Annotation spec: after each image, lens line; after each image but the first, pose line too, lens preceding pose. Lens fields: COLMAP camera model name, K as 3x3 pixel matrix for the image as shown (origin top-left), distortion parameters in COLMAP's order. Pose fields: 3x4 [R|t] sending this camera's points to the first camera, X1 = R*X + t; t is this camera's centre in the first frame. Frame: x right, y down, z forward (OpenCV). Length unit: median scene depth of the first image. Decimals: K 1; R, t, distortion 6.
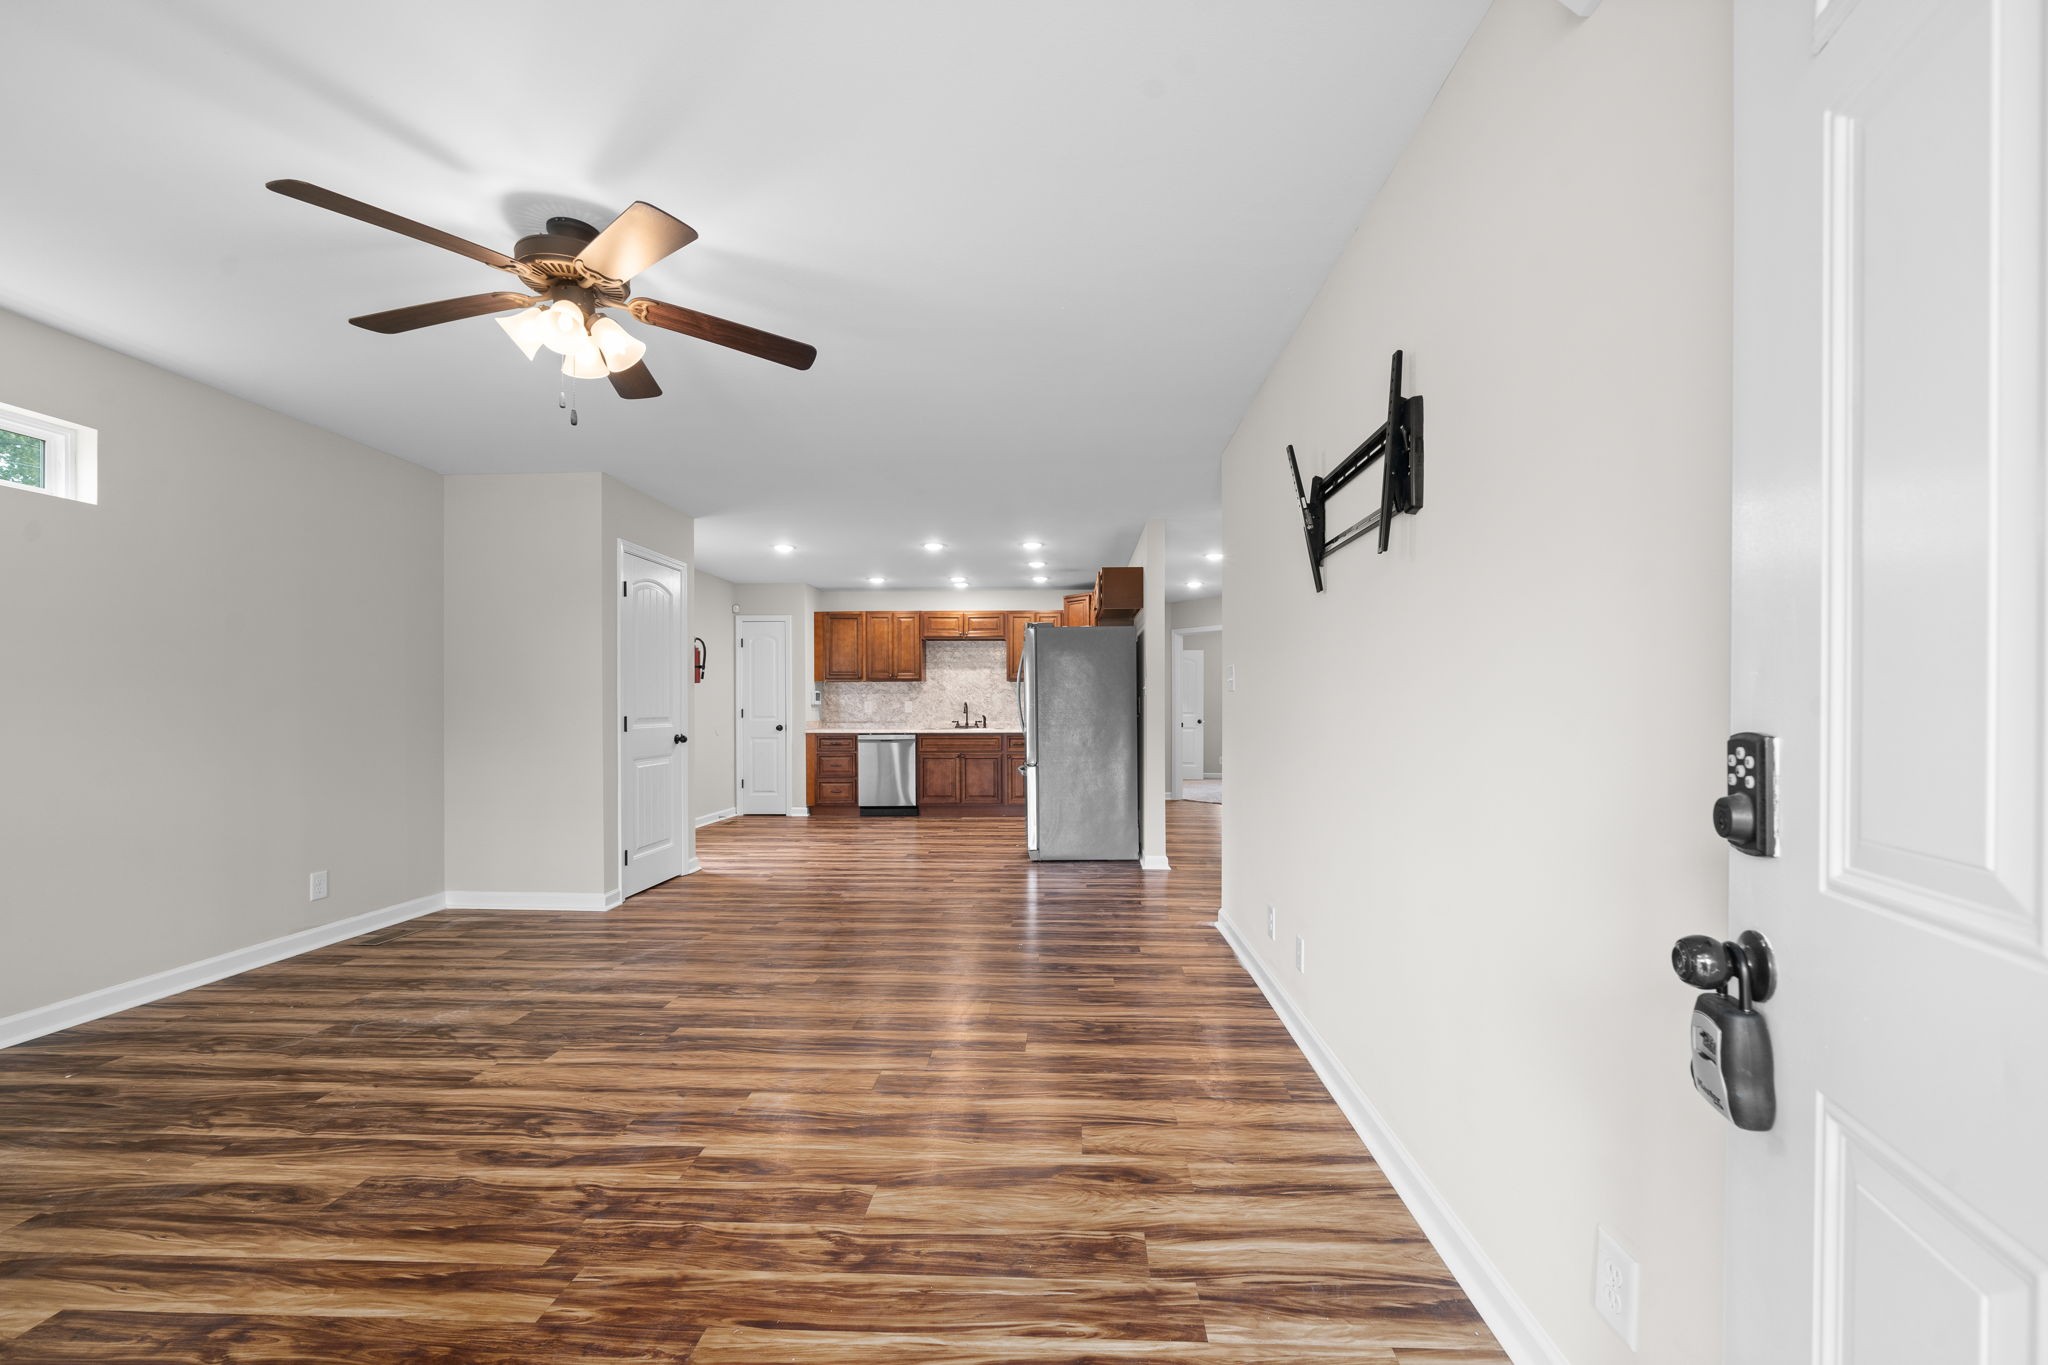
lens RADIAL K [[827.6, 0, 1058.9], [0, 827.6, 709.6], [0, 0, 1]] dist [-0.000636, -0.000114]
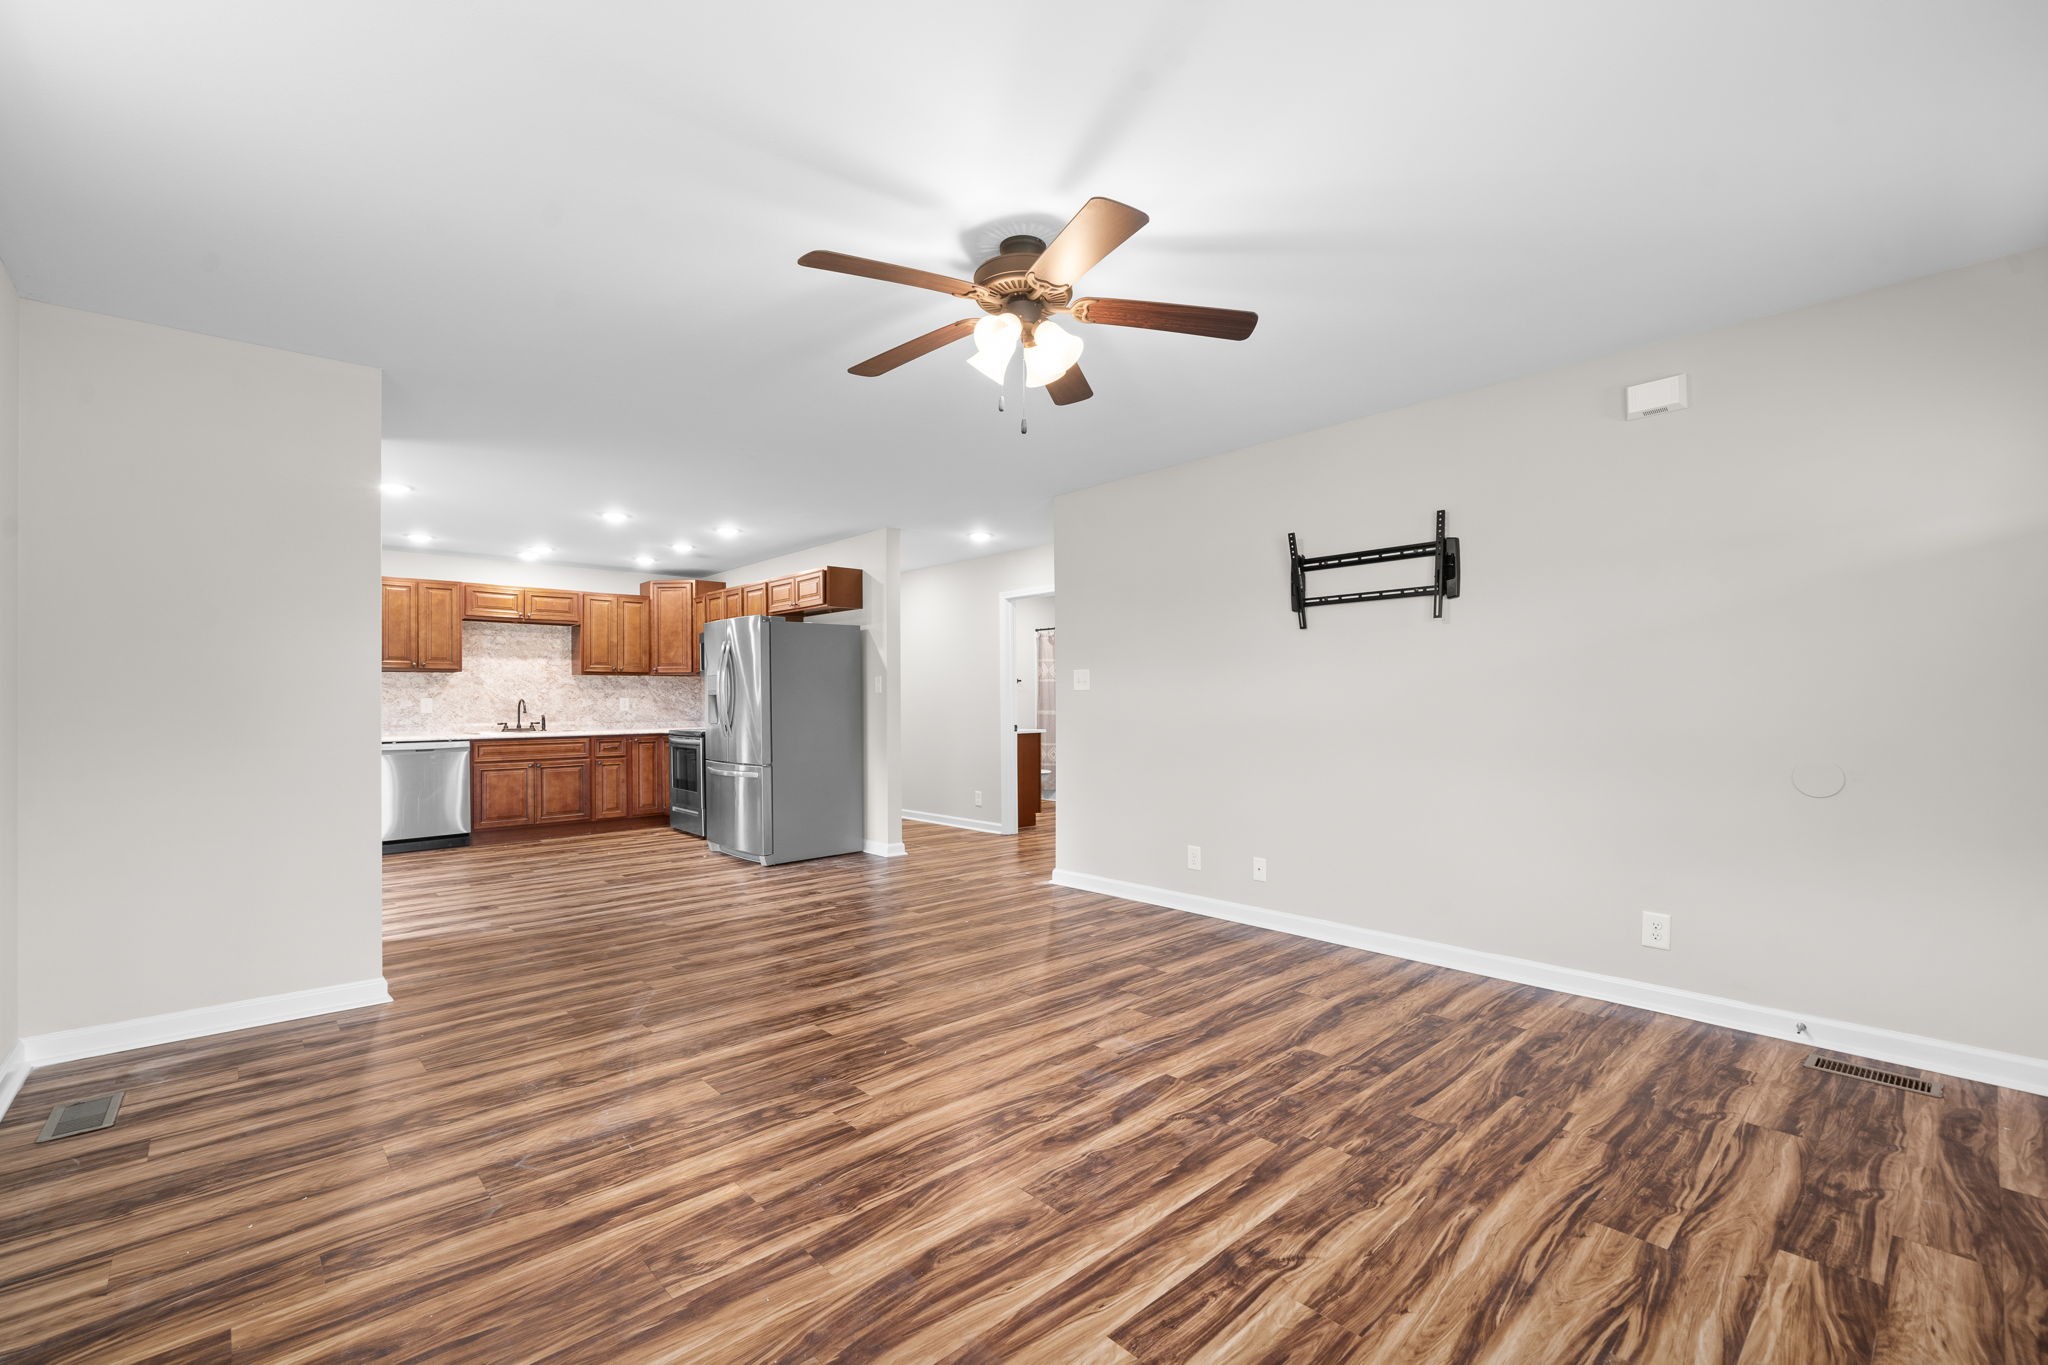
lens RADIAL K [[847.0, 0, 1028.5], [0, 847.0, 694.0], [0, 0, 1]] dist [-0.000114, 0.000083]
pose [[0.722962, 0.003905, 0.690877, -0.965520], [0.006548, 0.999900, -0.012503, -0.001978], [-0.690857, 0.013563, 0.722865, 0.171009]]
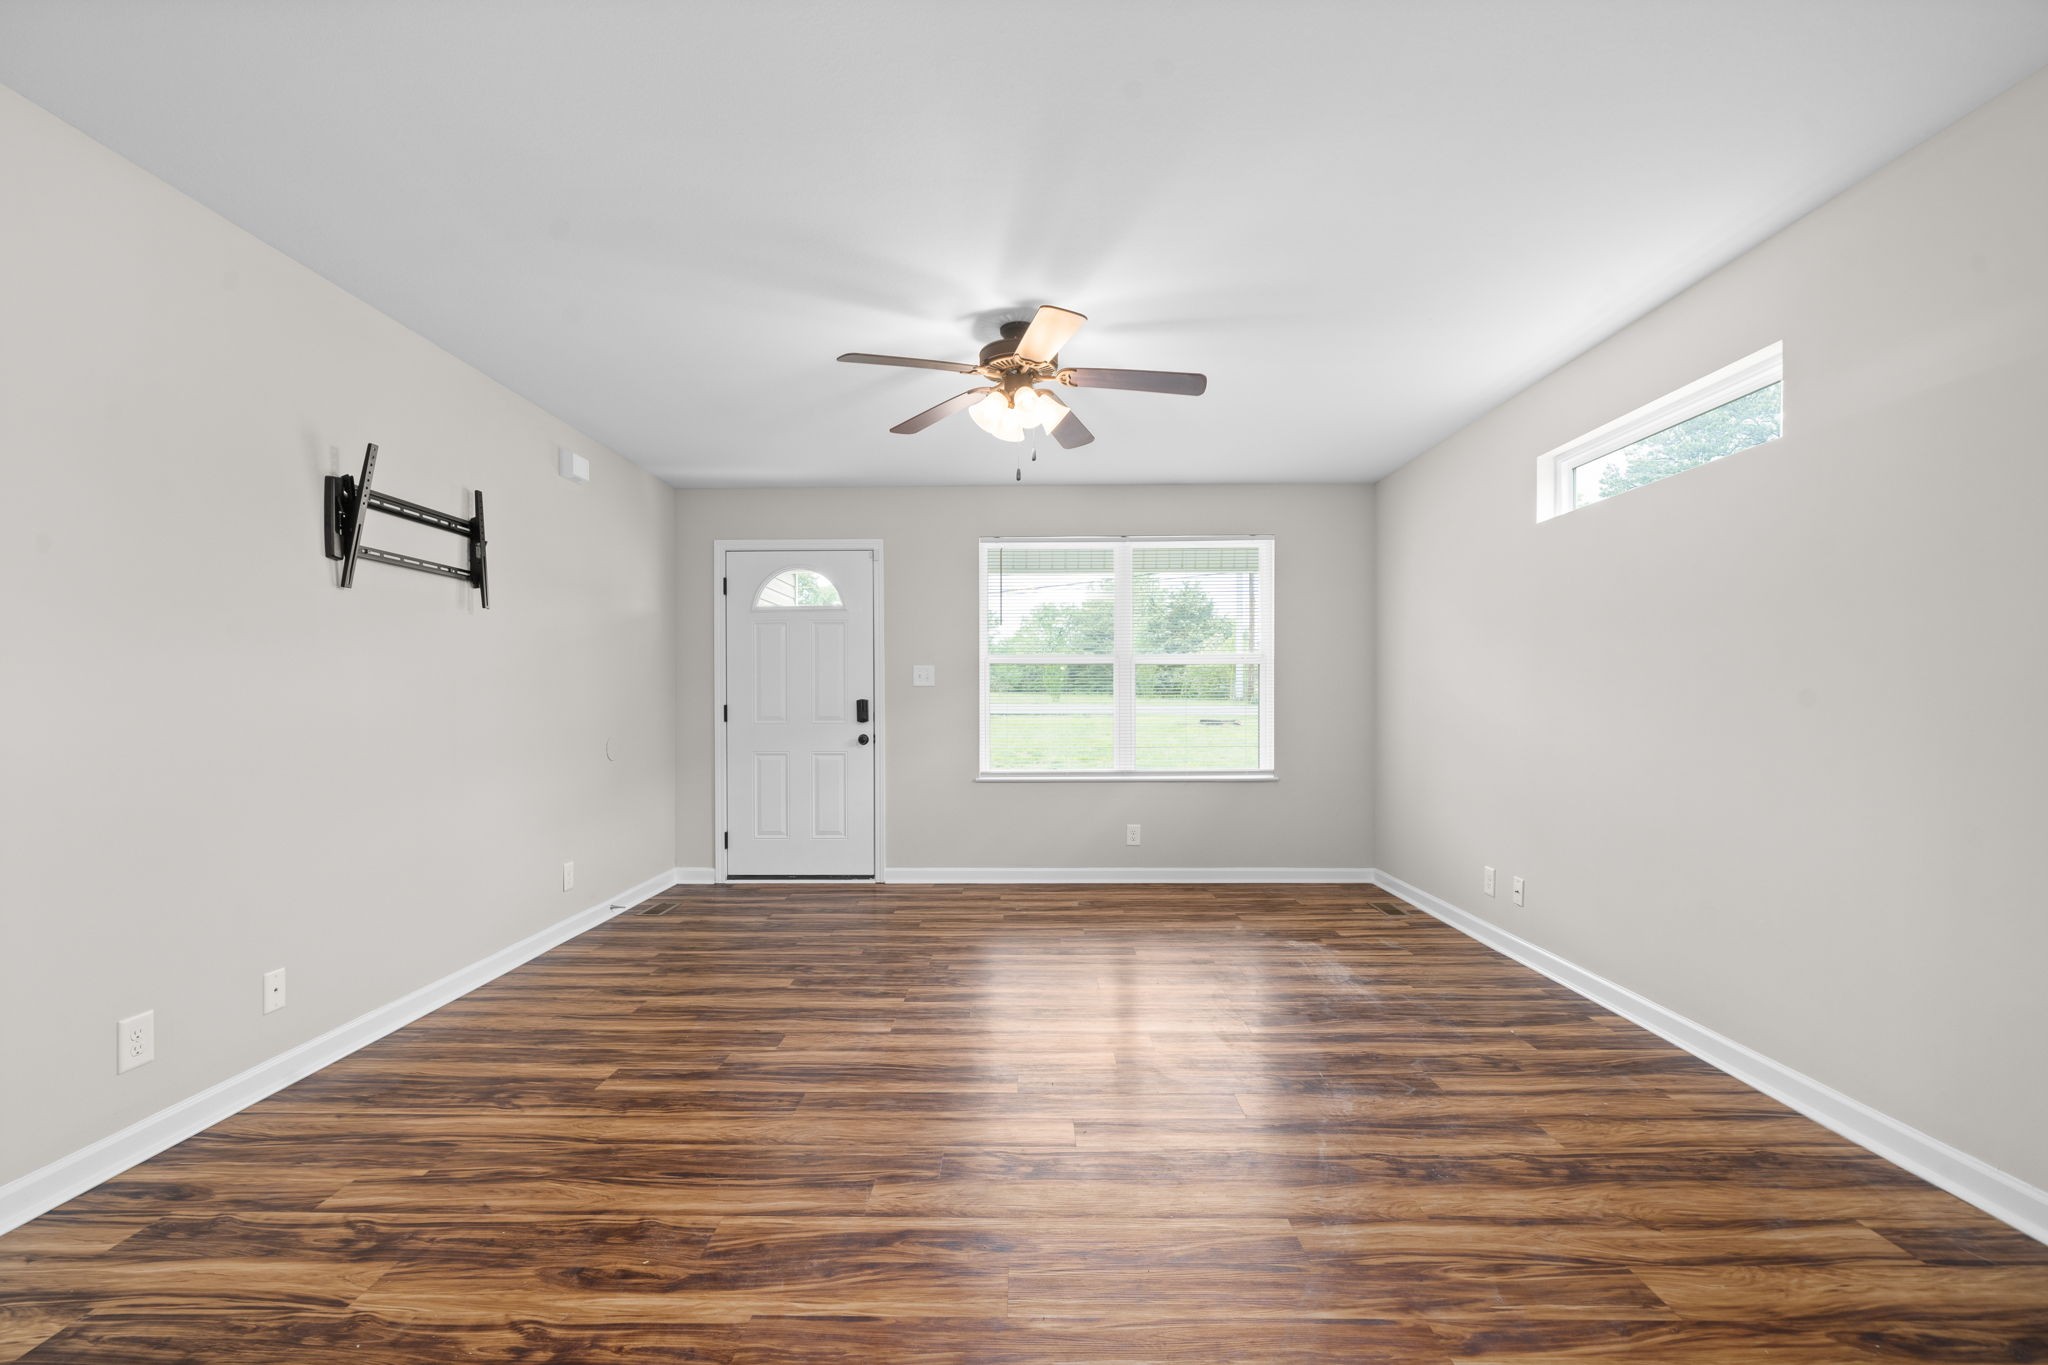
lens RADIAL K [[894.4, 0, 1021.2], [0, 894.4, 701.1], [0, 0, 1]] dist [0.000660, -0.000183]
pose [[-0.999996, 0.001588, -0.002155, -0.431755], [0.001583, 0.999997, 0.002018, -0.001724], [0.002158, 0.002015, -0.999996, 1.757830]]
